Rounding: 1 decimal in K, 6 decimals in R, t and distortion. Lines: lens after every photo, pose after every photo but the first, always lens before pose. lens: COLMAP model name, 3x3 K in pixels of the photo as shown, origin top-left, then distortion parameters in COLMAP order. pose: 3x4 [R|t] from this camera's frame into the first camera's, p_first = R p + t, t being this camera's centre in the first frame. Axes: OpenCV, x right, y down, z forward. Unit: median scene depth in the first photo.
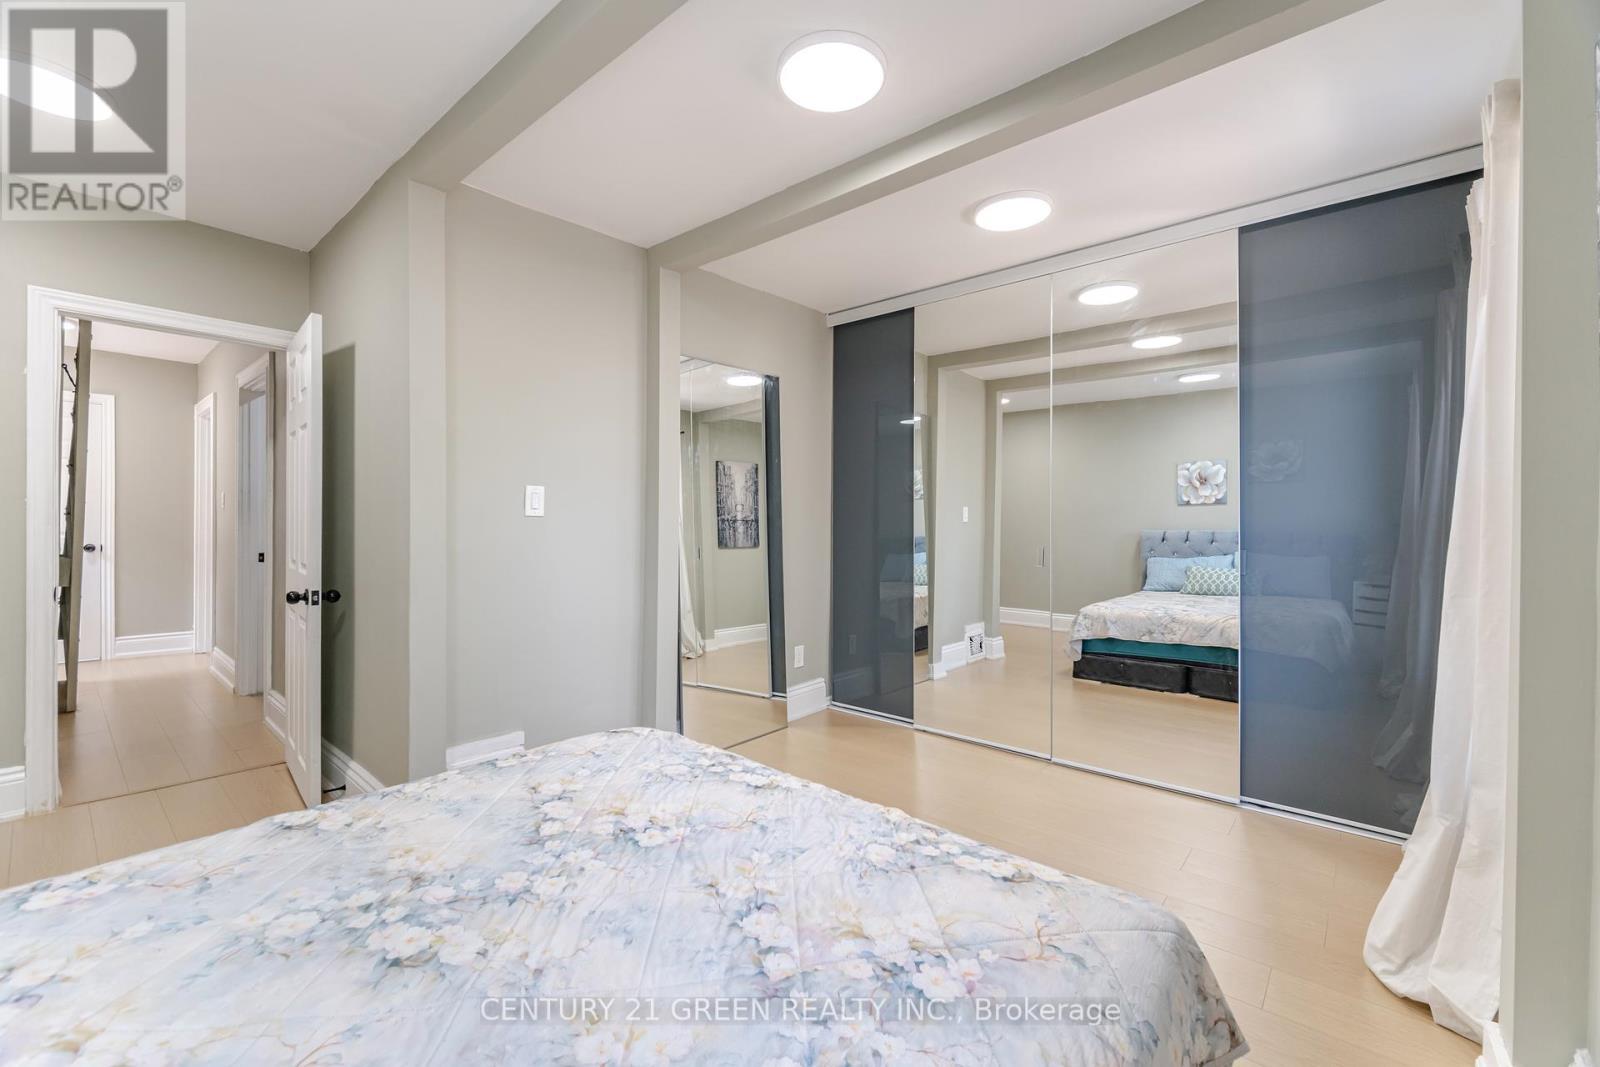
lens RADIAL K [[668.6, 0, 792.2], [0, 668.6, 525.1], [0, 0, 1]] dist [0.003893, -0.000655]
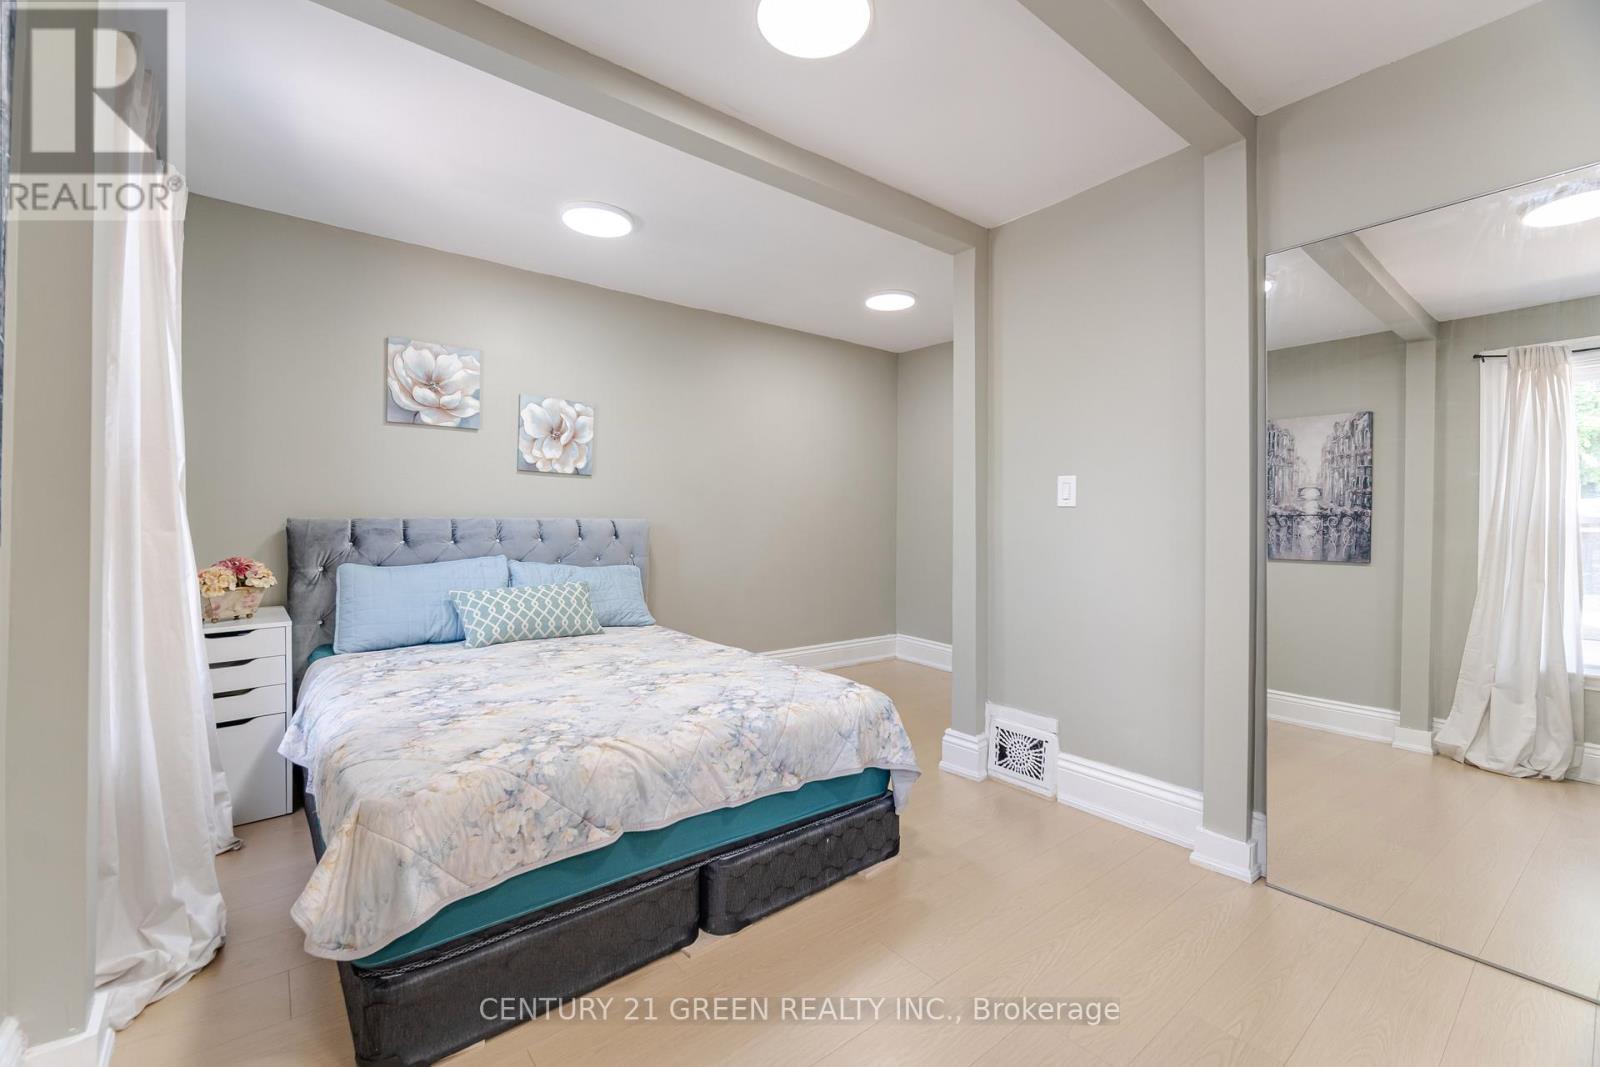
lens RADIAL K [[668.6, 0, 792.2], [0, 668.6, 525.1], [0, 0, 1]] dist [0.003893, -0.000655]
pose [[-0.157825, 0.023573, -0.987186, 0.657354], [-0.027282, 0.999229, 0.028222, -0.003265], [0.987090, 0.031387, -0.157060, 0.764645]]
